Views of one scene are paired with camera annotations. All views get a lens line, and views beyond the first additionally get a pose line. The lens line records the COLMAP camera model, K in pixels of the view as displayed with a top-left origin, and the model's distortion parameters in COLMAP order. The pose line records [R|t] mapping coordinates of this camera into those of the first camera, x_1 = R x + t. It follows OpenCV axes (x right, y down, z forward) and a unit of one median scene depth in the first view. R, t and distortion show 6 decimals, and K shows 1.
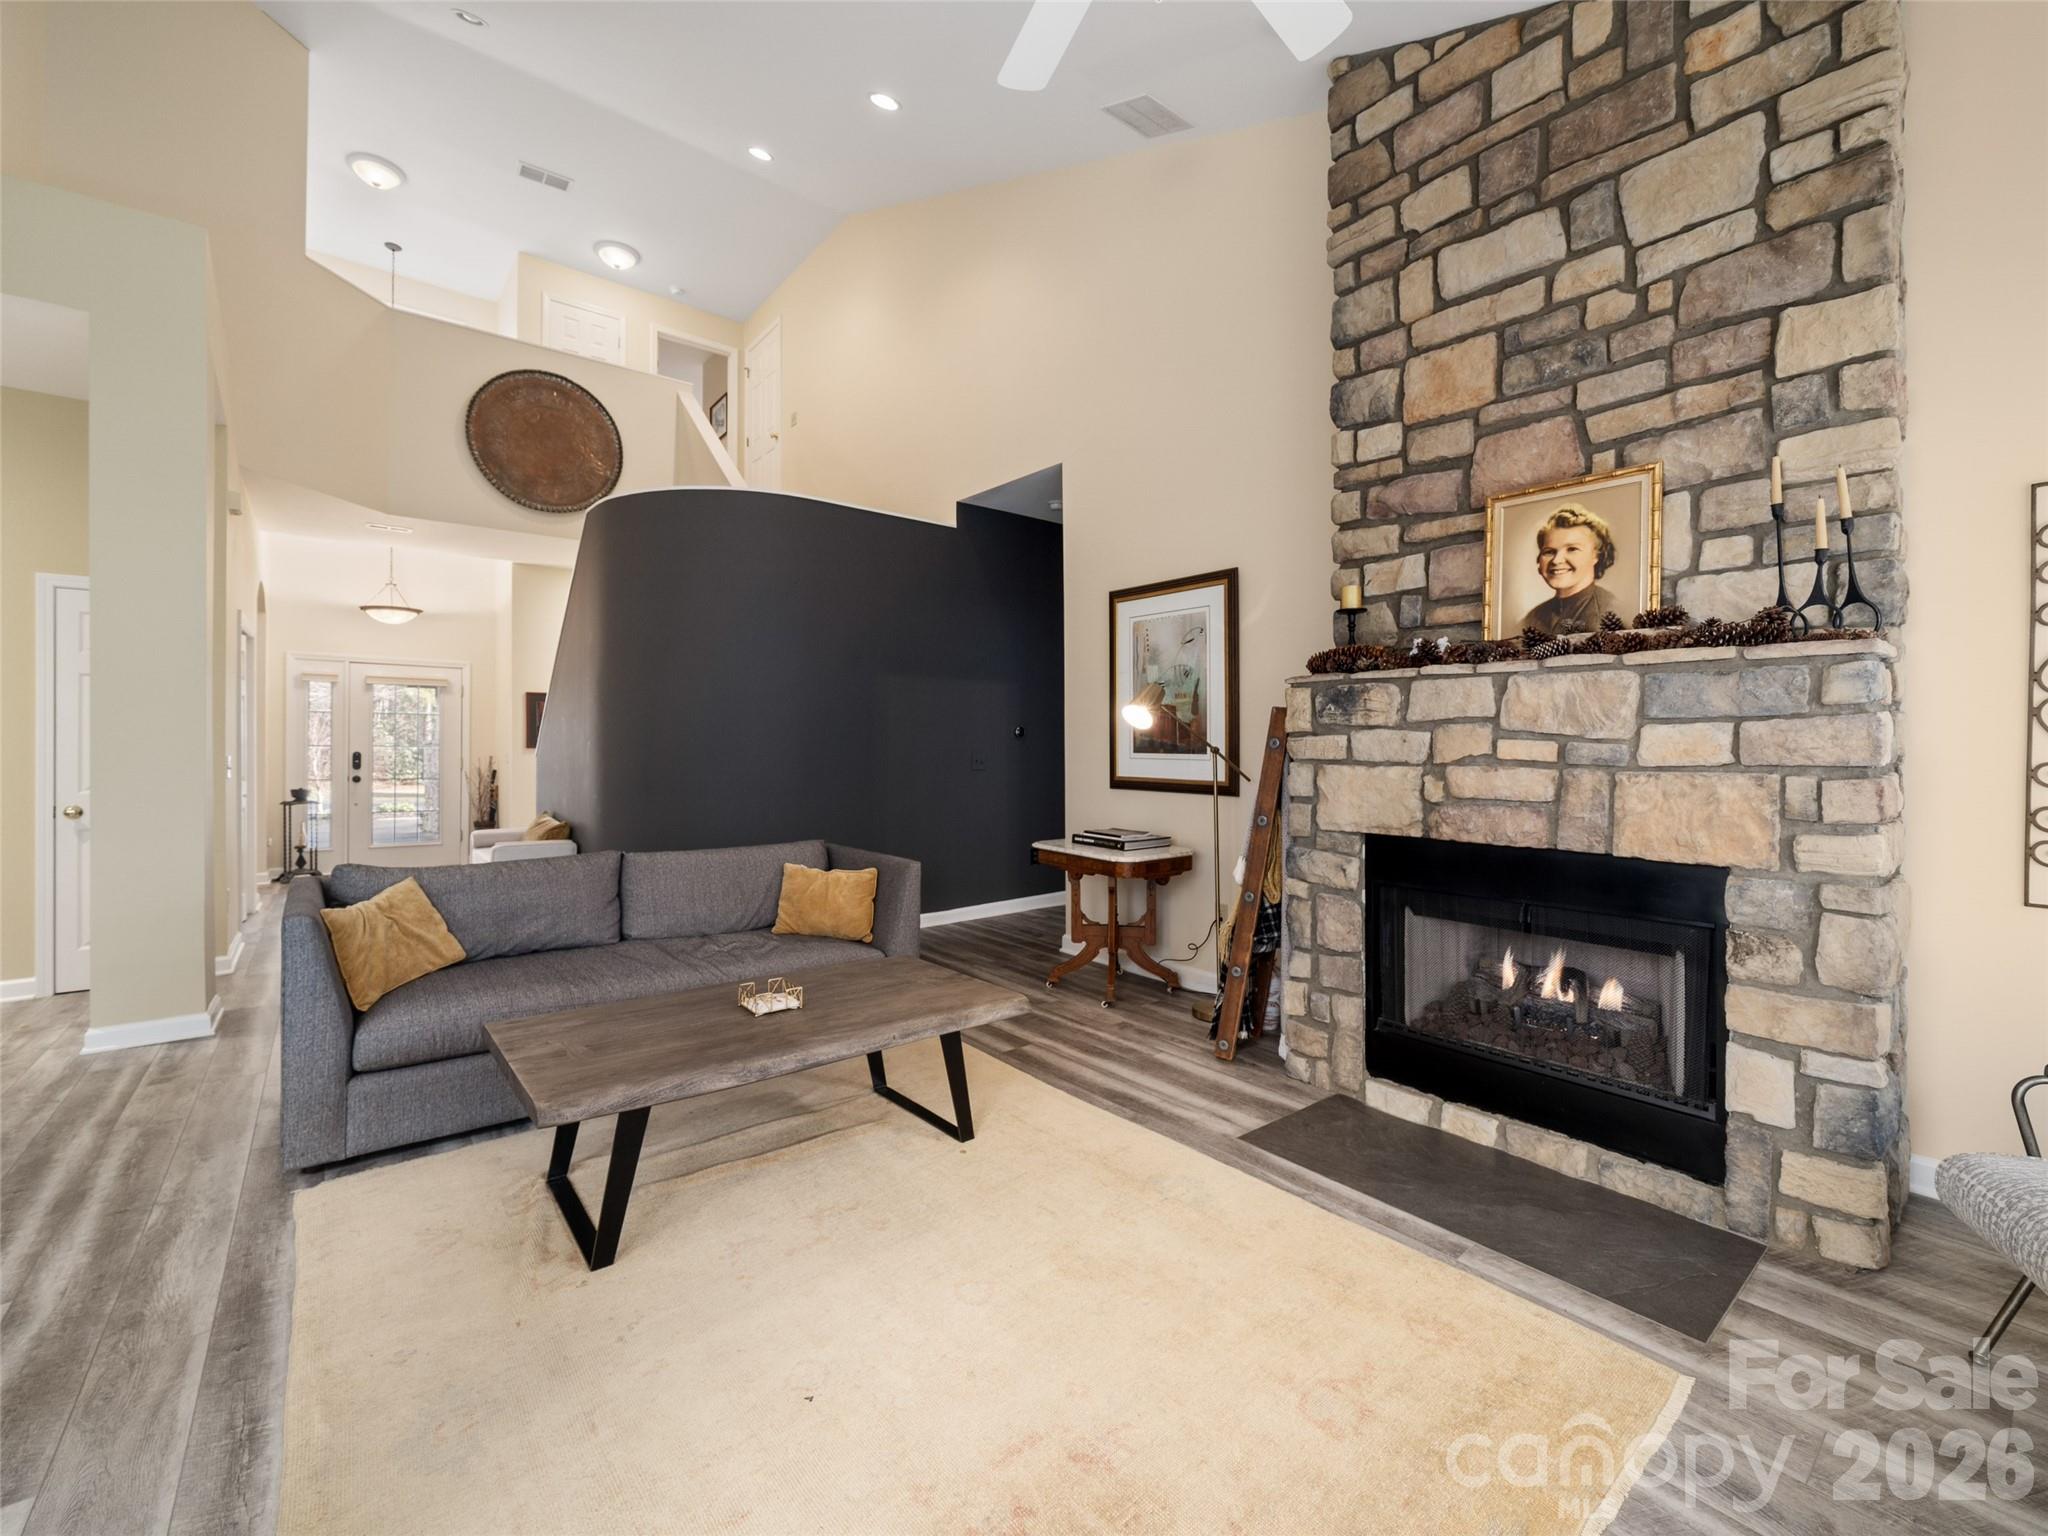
lens RADIAL K [[871.5, 0, 1024.3], [0, 871.5, 763.7], [0, 0, 1]] dist [-0.002834, -0.000814]
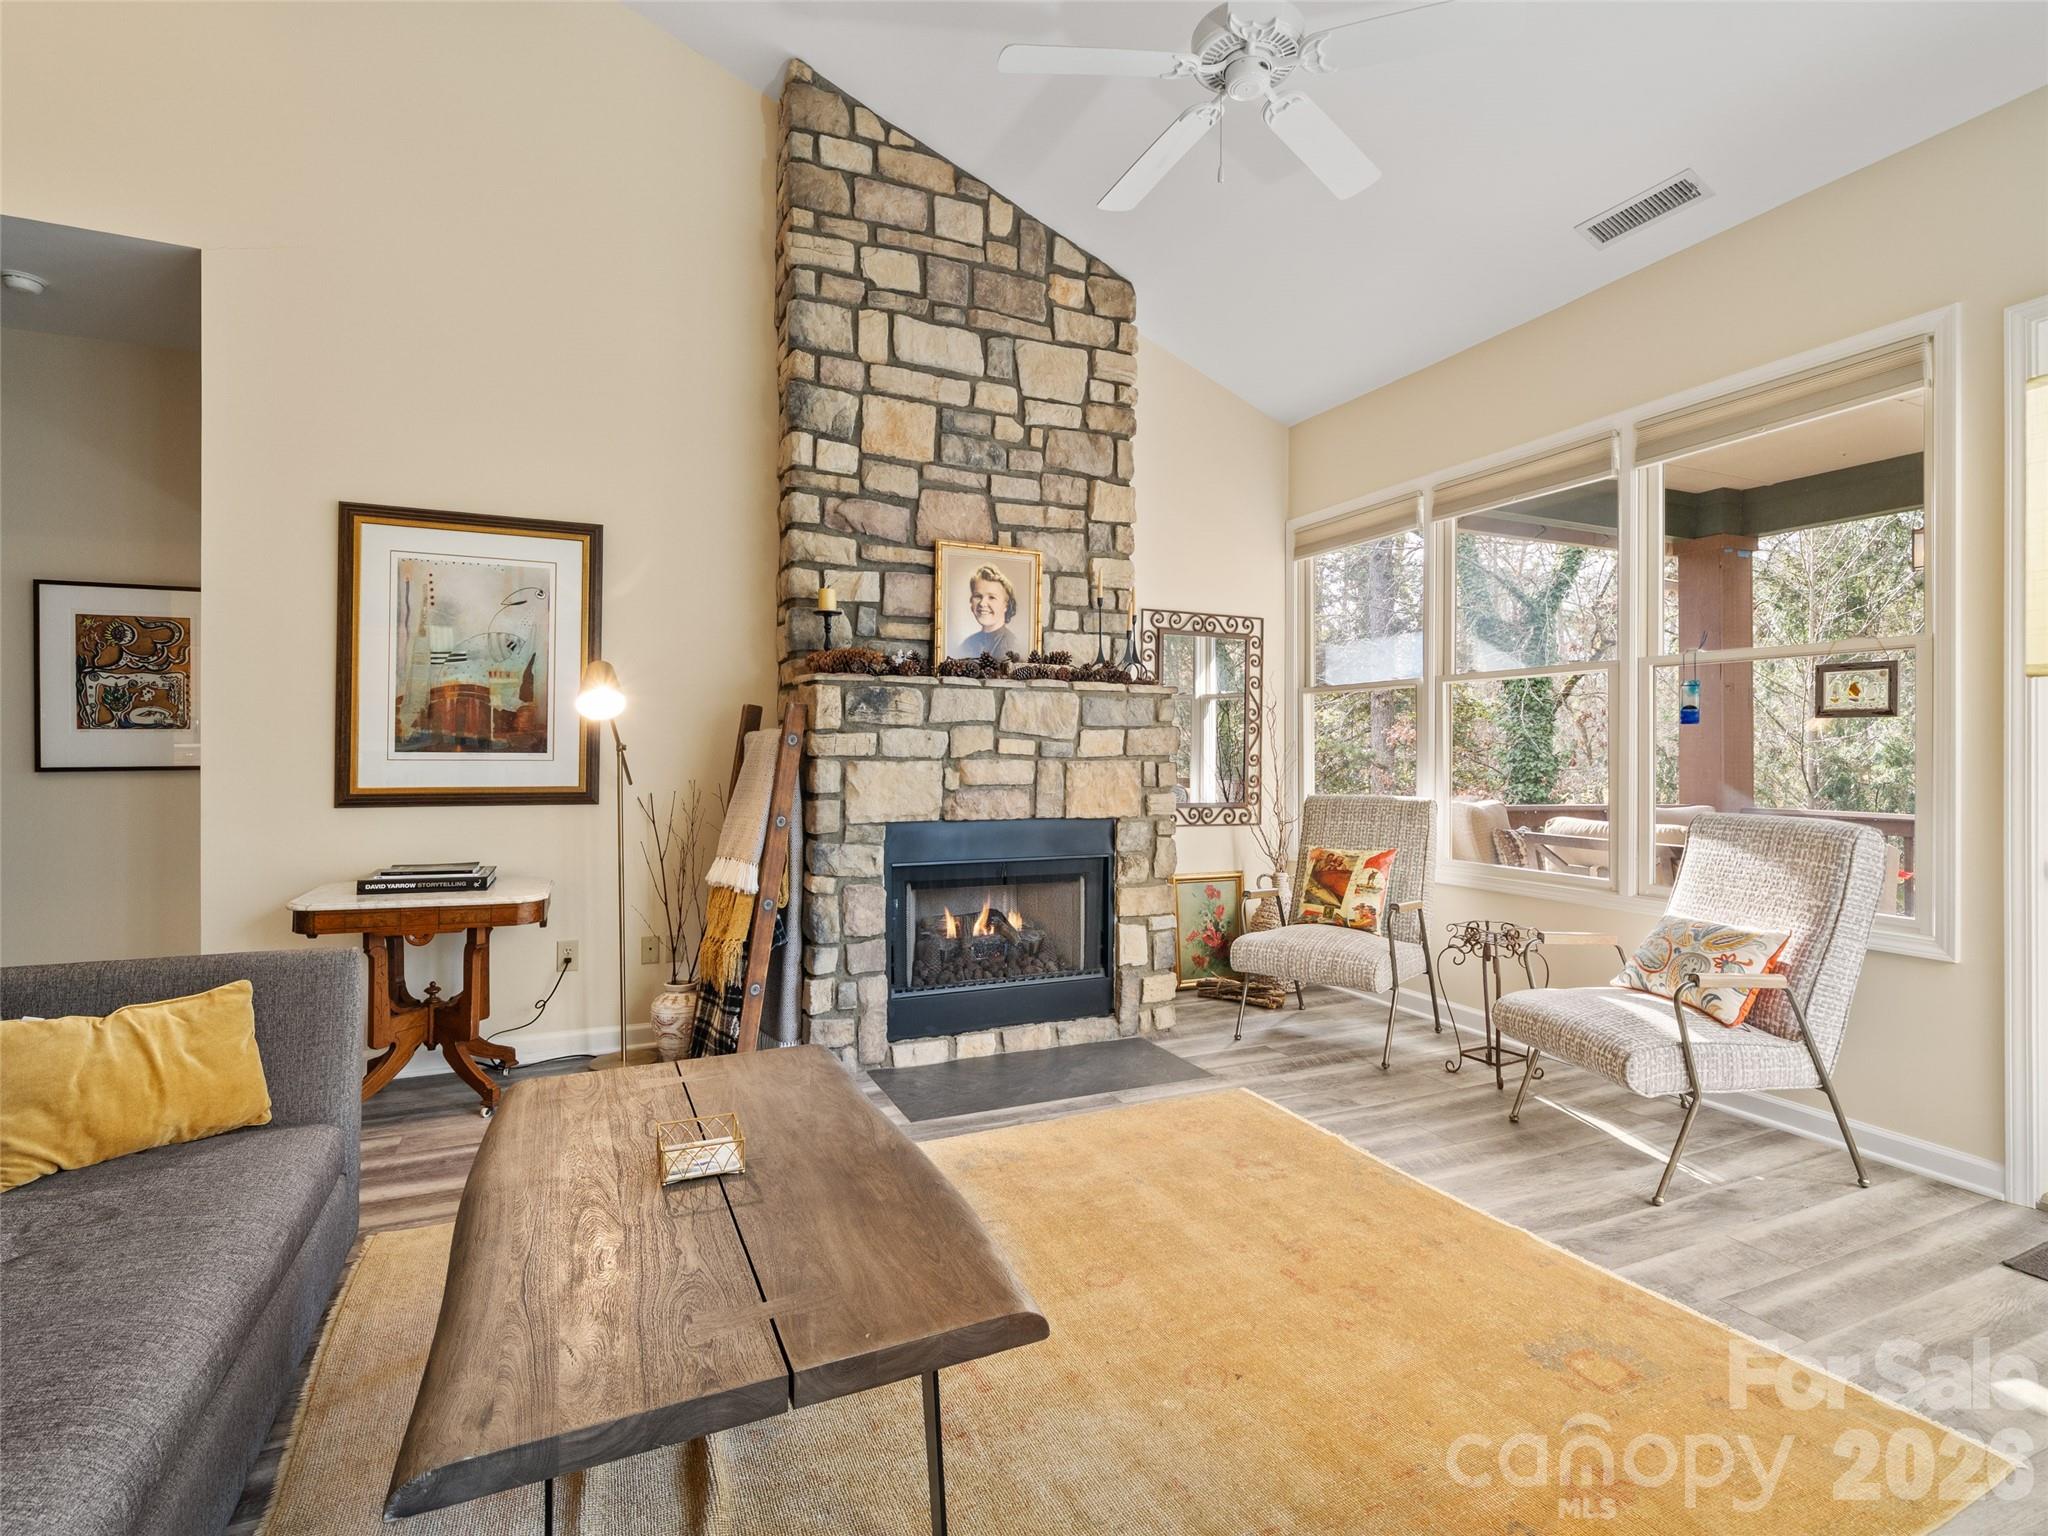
lens RADIAL K [[1031.3, 0, 1023.1], [0, 1031.3, 762.0], [0, 0, 1]] dist [0.001909, 0.001121]
pose [[0.236871, -0.013599, 0.971446, -0.869323], [0.017302, 0.999803, 0.009778, -0.006608], [-0.971387, 0.014492, 0.237060, 0.550998]]
